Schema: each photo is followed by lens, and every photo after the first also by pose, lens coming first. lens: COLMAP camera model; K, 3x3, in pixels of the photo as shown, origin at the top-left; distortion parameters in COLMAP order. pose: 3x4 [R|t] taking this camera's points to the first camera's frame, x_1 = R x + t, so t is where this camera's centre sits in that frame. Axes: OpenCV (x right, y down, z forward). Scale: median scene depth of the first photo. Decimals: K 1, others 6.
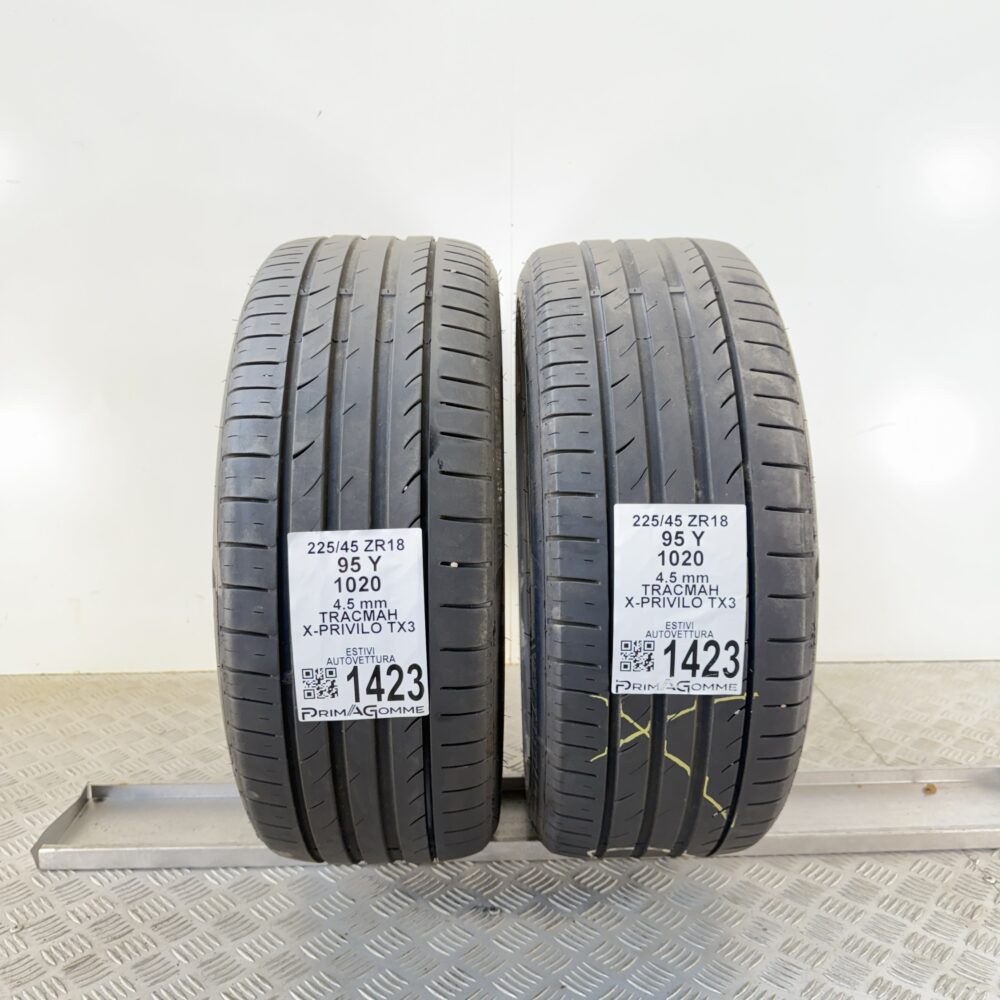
lens RADIAL K [[984.5, 0, 493.5], [0, 984.5, 494.8], [0, 0, 1]] dist [0.059804, 0.000000]
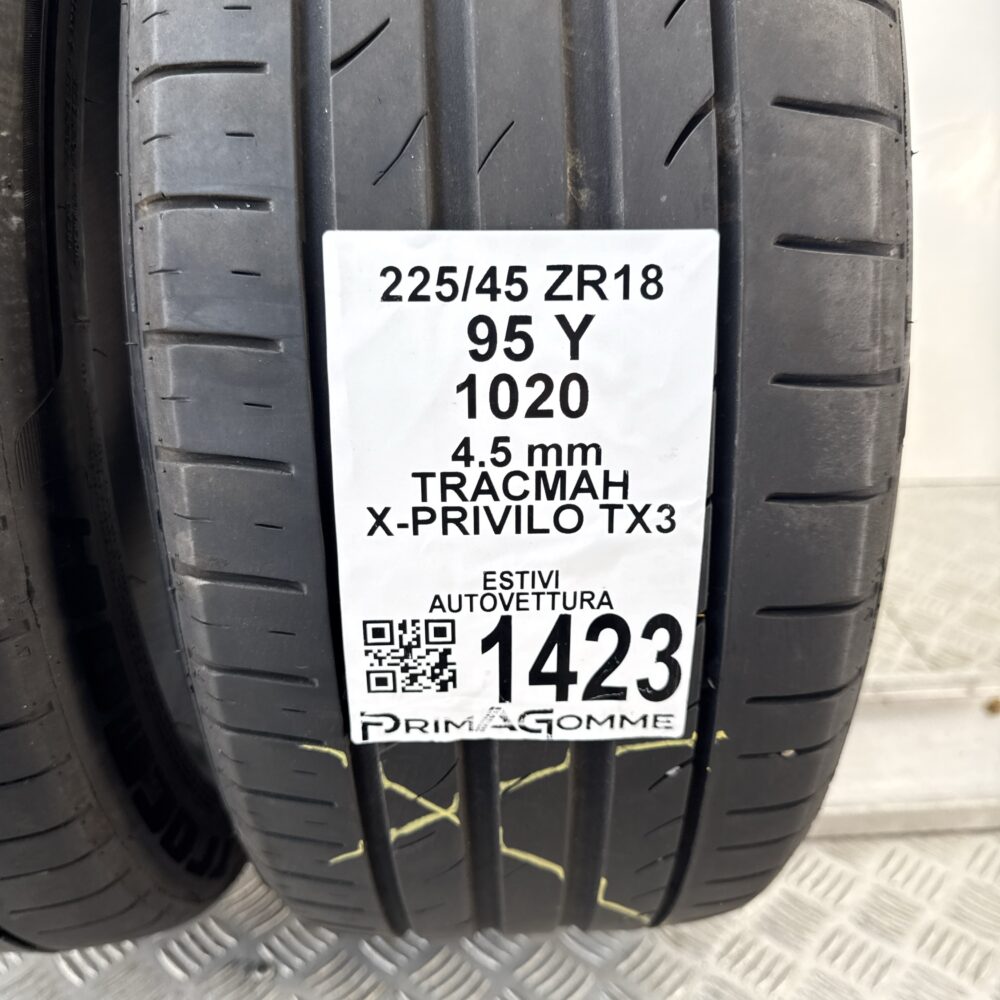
lens RADIAL K [[984.5, 0, 507.7], [0, 984.5, 507.2], [0, 0, 1]] dist [0.059804, 0.000000]
pose [[0.999667, -0.013685, 0.021886, 0.173771], [0.007784, 0.968239, 0.249903, 0.015784], [-0.024611, -0.249650, 0.968023, 0.648119]]
